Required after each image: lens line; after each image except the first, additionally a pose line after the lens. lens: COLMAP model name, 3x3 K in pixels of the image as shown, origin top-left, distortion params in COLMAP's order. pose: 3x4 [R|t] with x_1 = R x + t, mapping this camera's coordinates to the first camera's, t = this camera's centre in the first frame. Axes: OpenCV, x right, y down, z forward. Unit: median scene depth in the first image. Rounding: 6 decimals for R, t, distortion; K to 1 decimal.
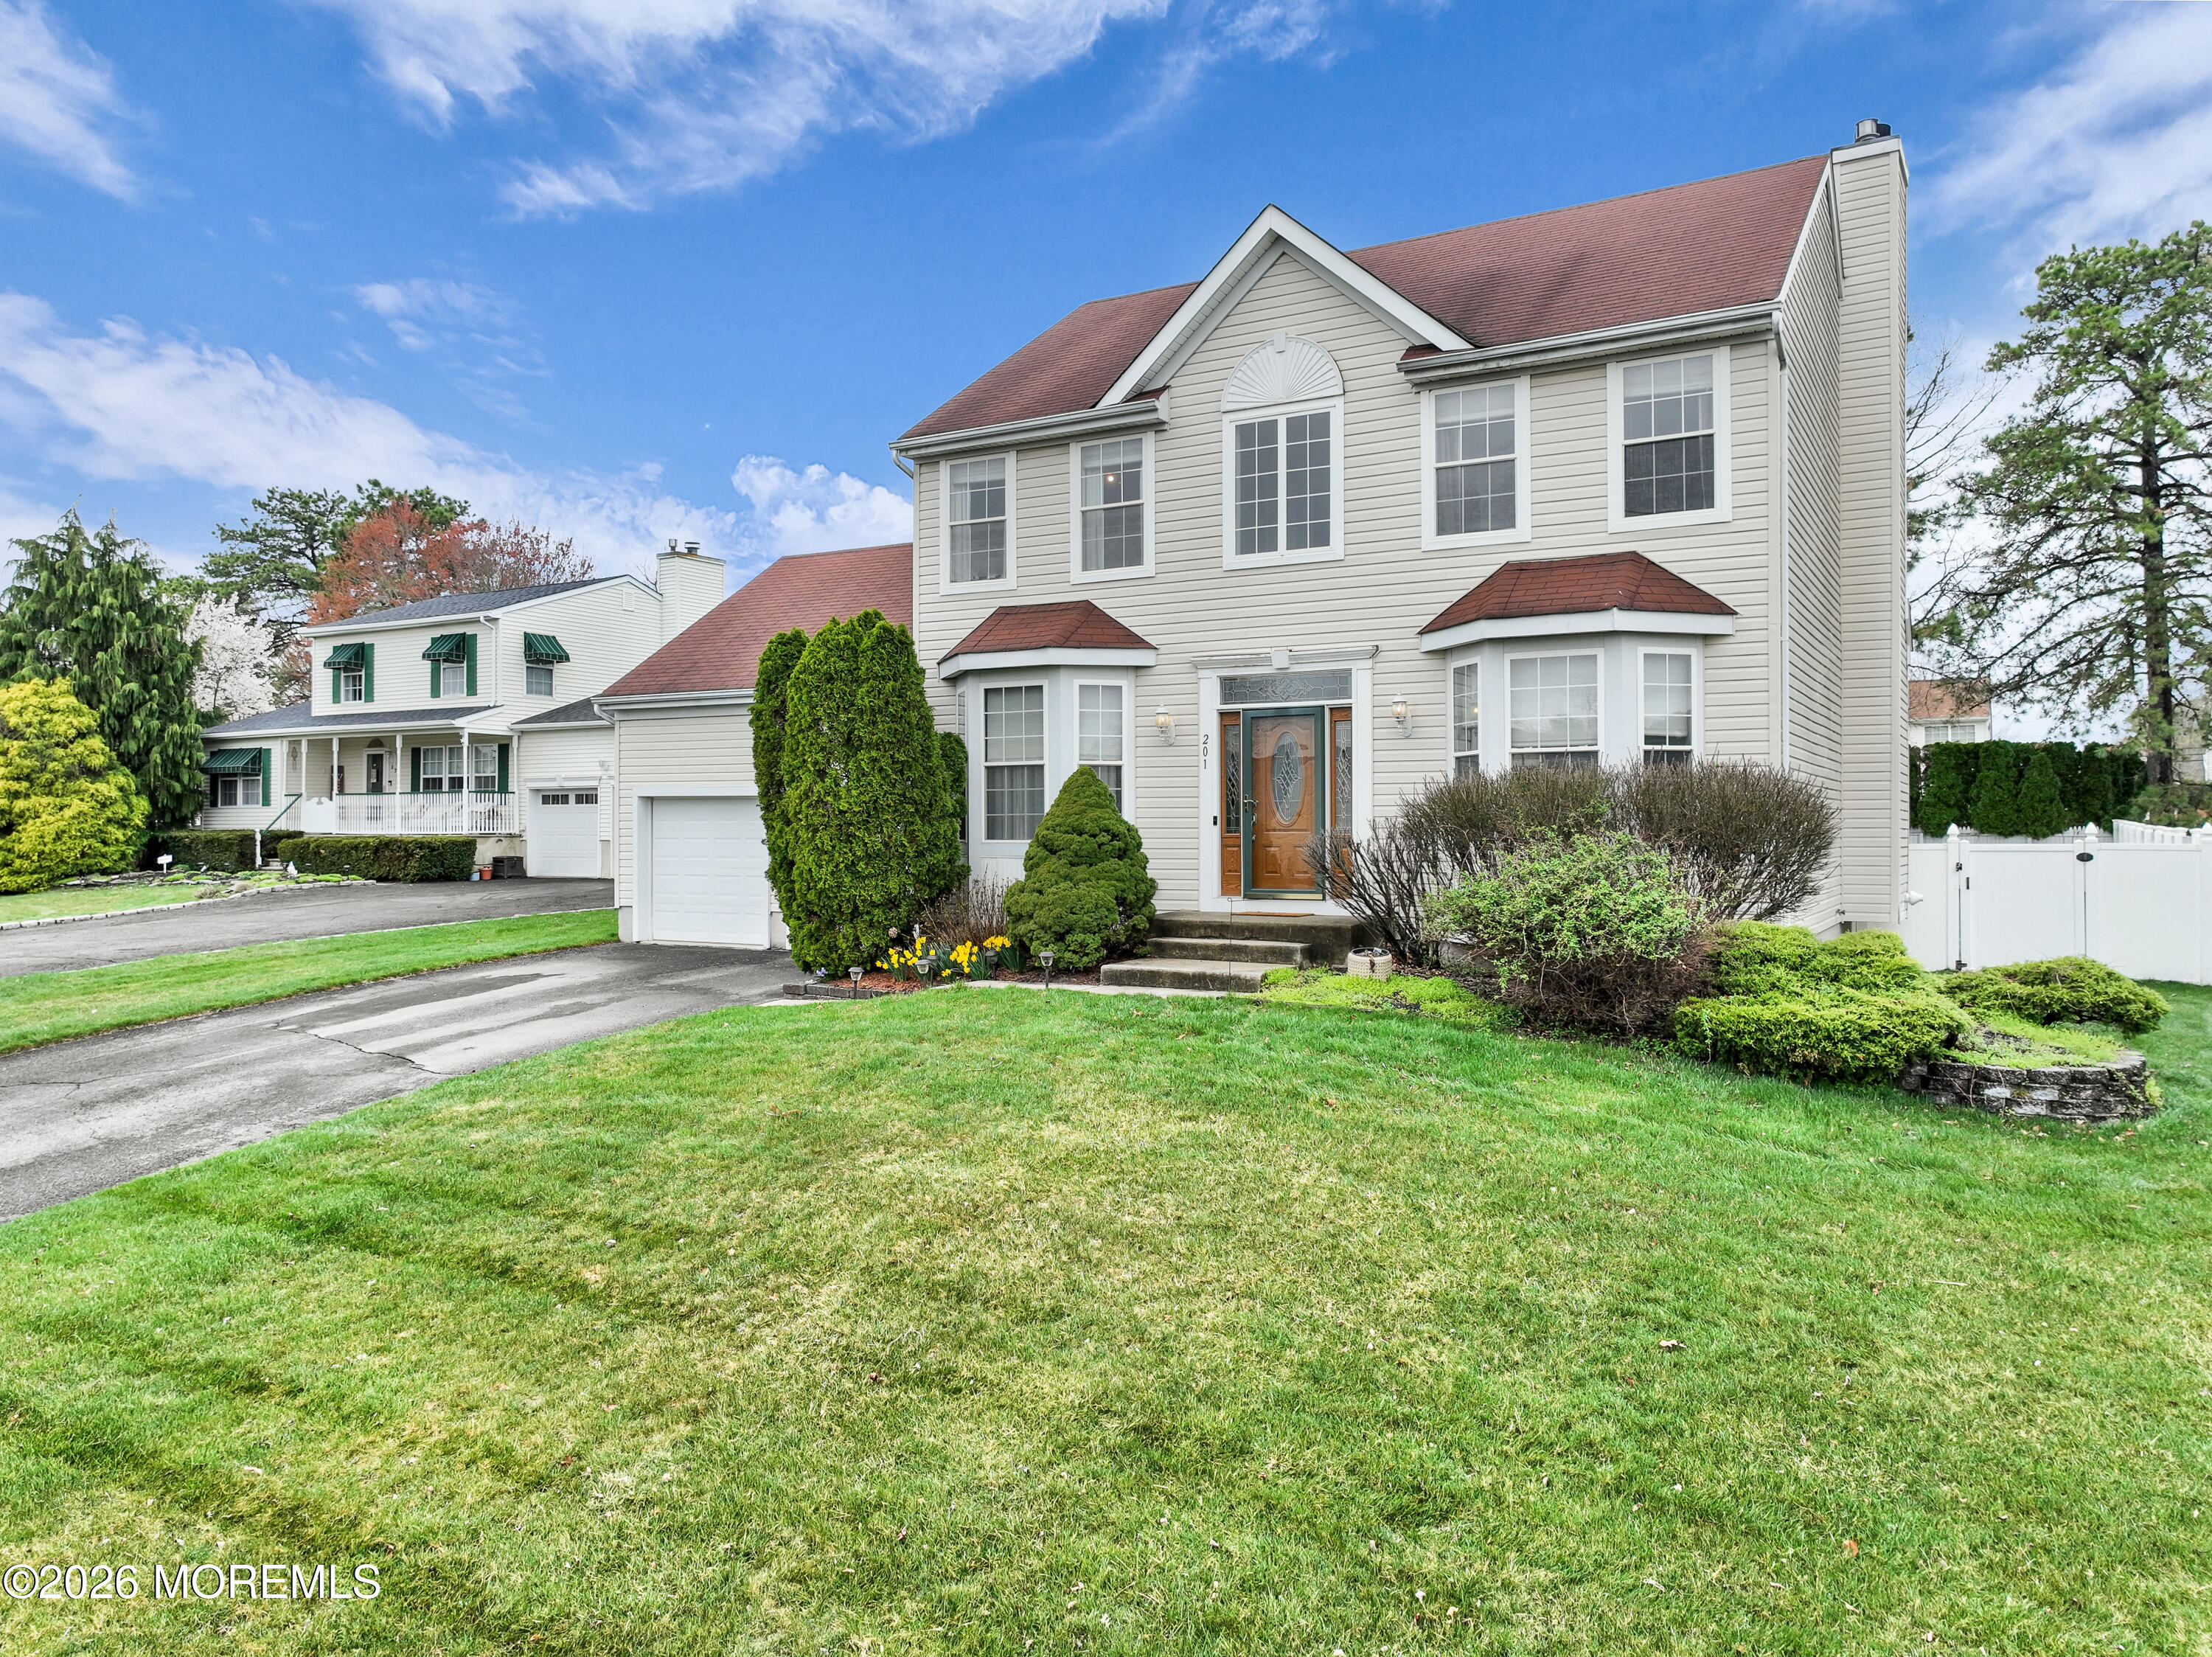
lens RADIAL K [[1569.7, 0, 1110.4], [0, 1569.7, 819.2], [0, 0, 1]] dist [0.003663, 0.011377]
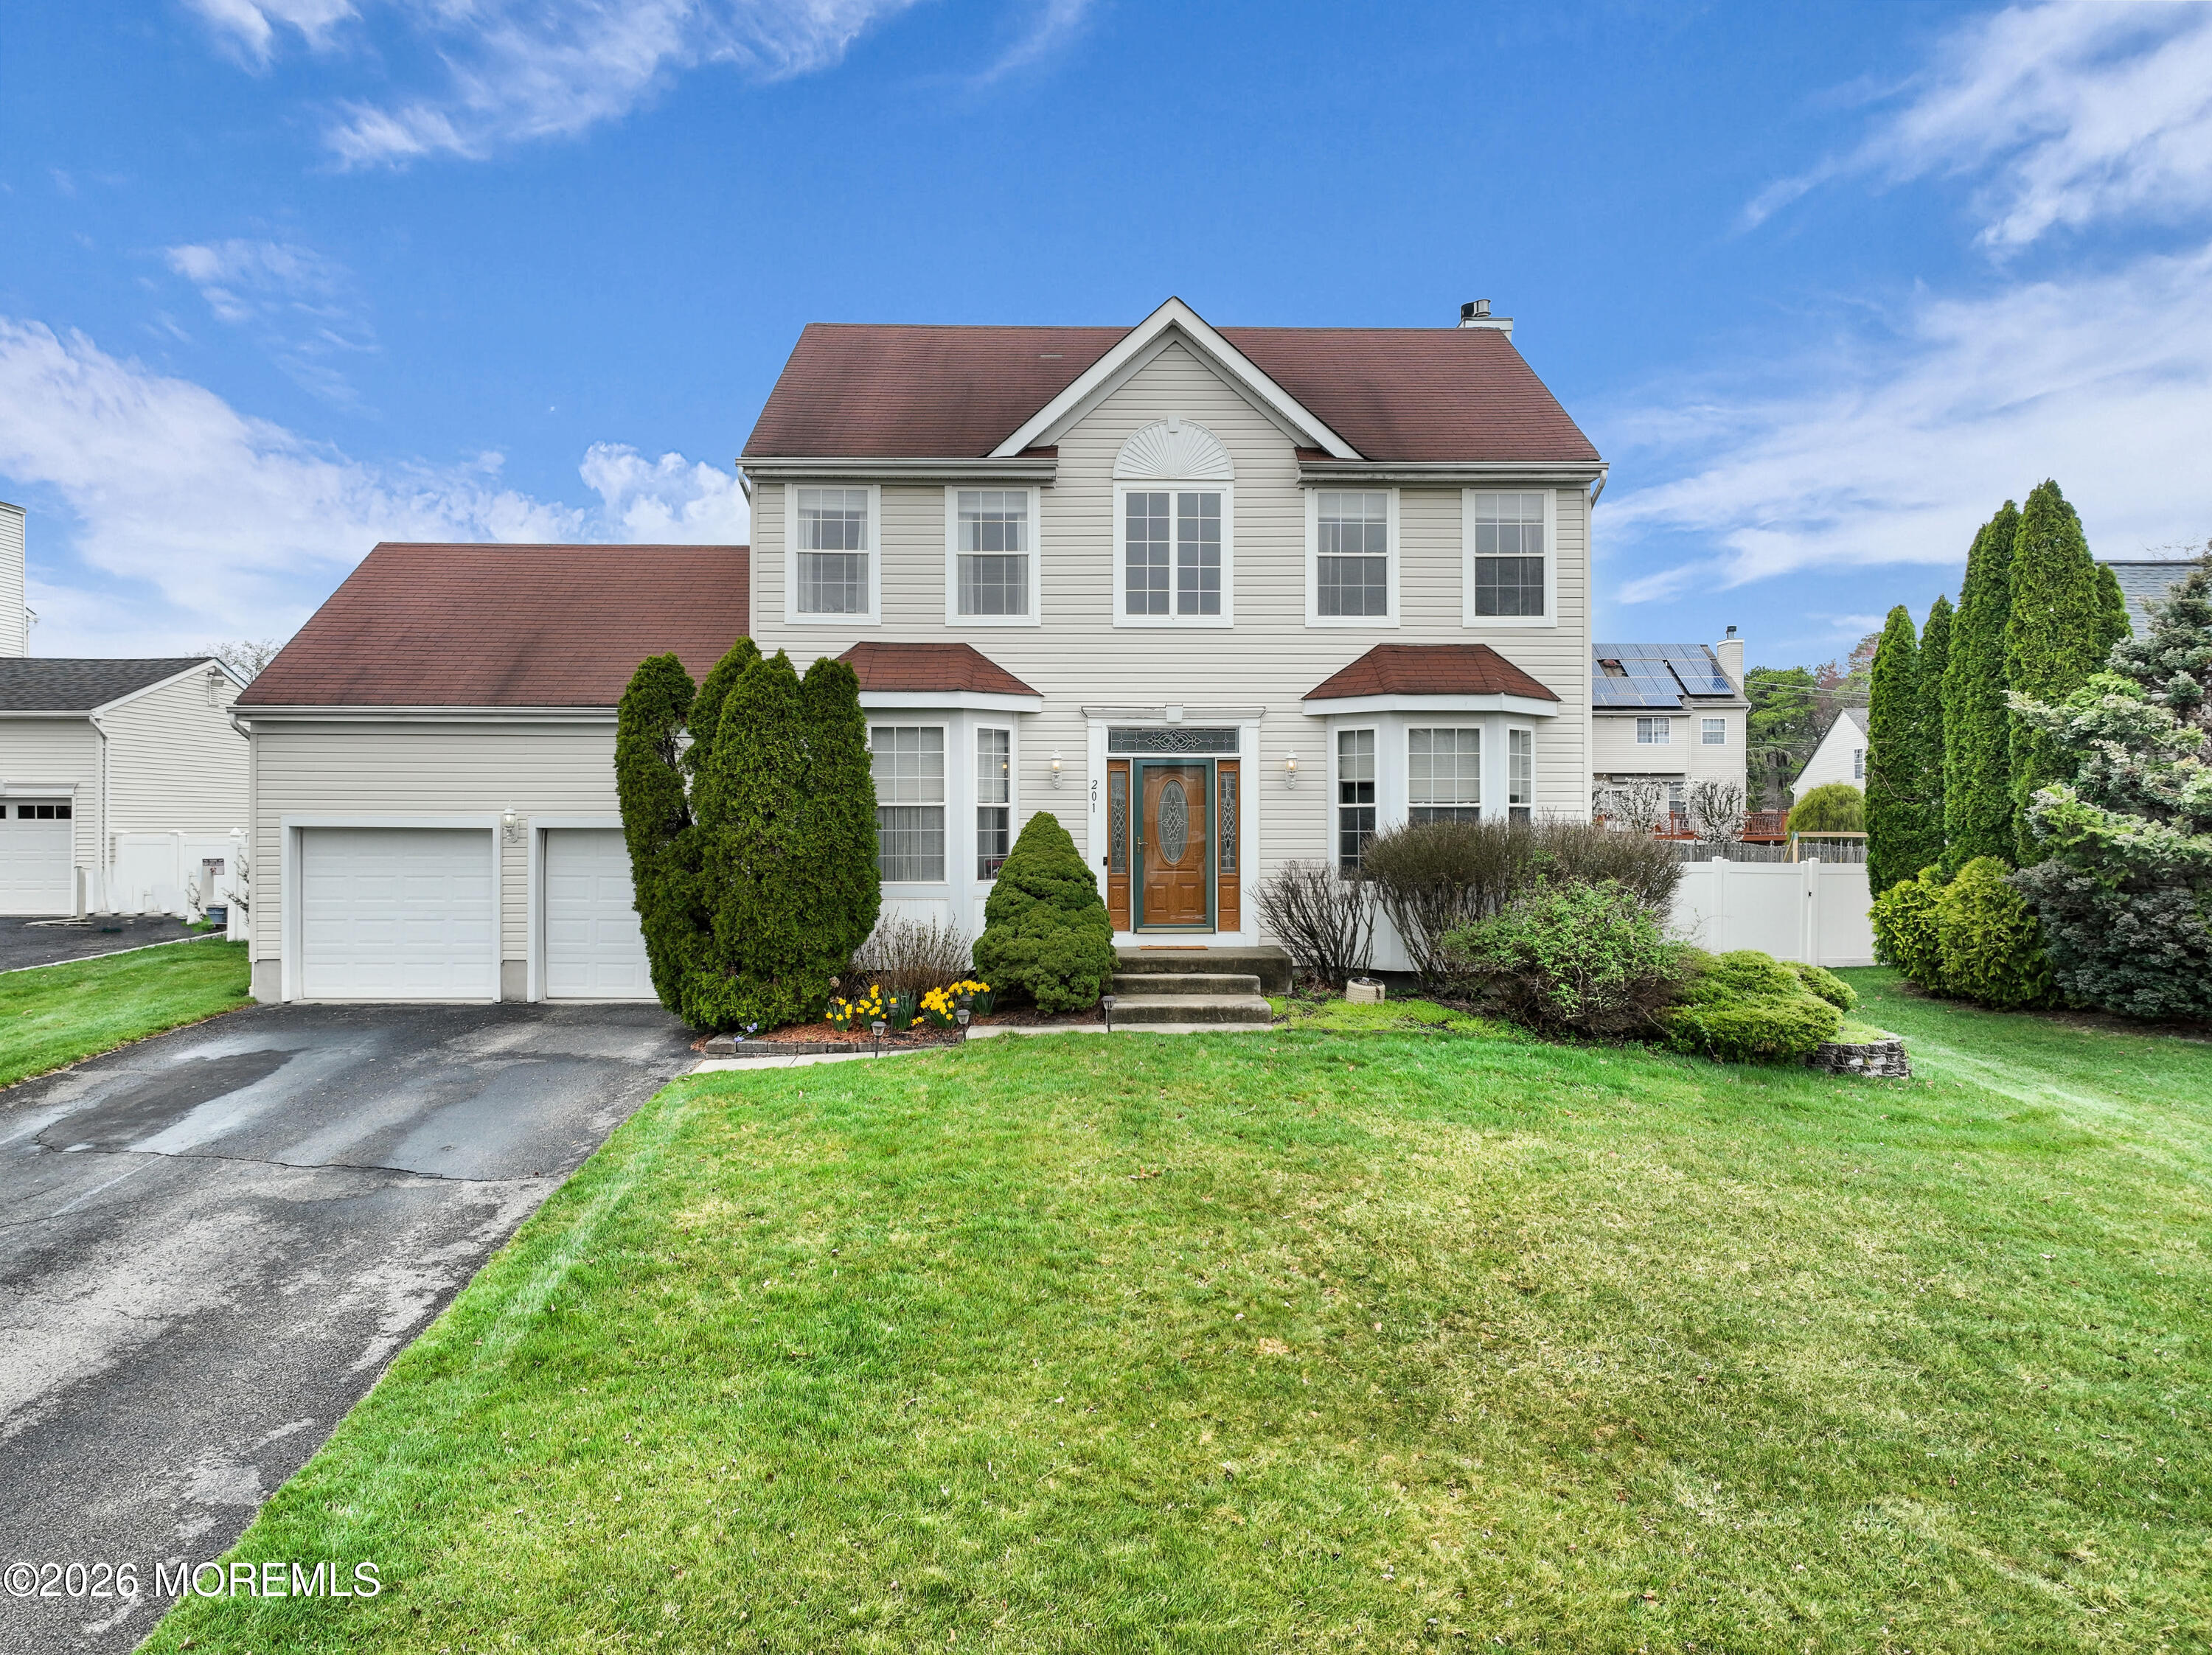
lens RADIAL K [[1569.4, 0, 1110.4], [0, 1569.4, 818.2], [0, 0, 1]] dist [0.003663, 0.011377]
pose [[0.851480, 0.005332, 0.524359, -0.504295], [-0.005316, 0.999985, -0.001536, -0.027644], [-0.524359, -0.001480, 0.851496, 0.094583]]
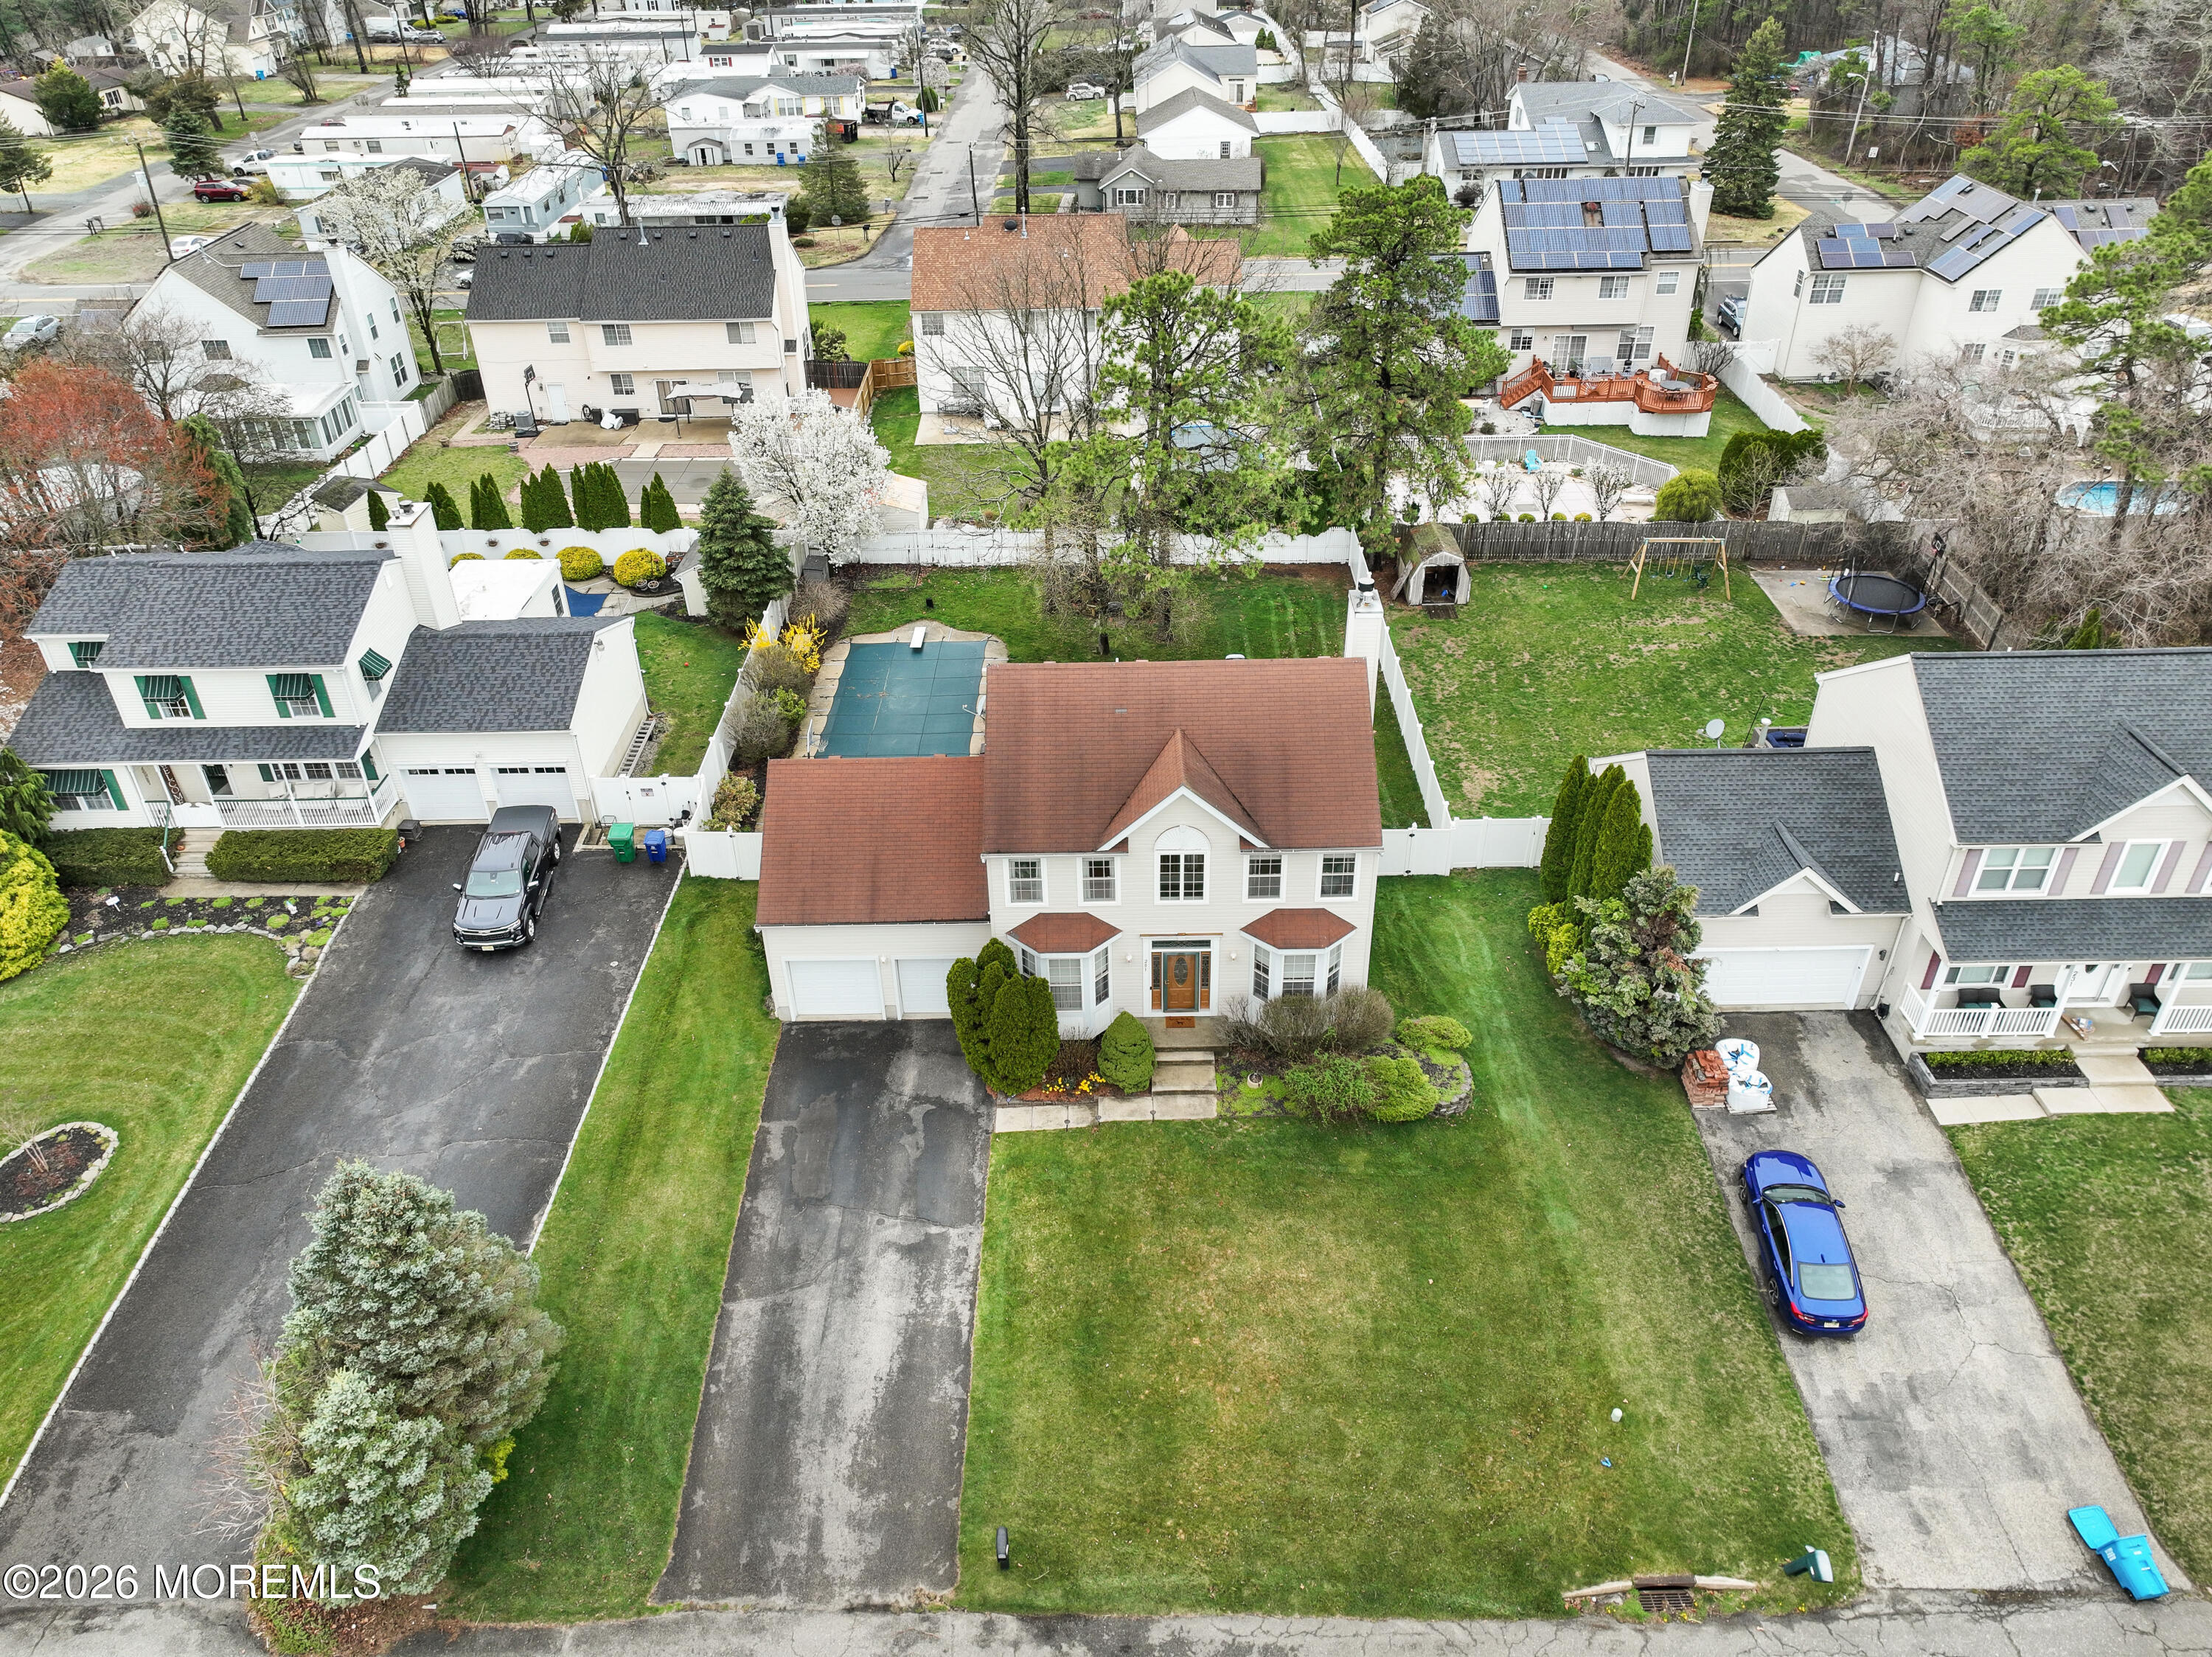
lens RADIAL K [[1569.7, 0, 1110.4], [0, 1569.7, 819.2], [0, 0, 1]] dist [0.003663, 0.011377]
pose [[0.861647, -0.288950, 0.417219, -0.955051], [0.011214, 0.832734, 0.553560, -1.613454], [-0.507384, -0.472295, 0.720763, -0.615046]]
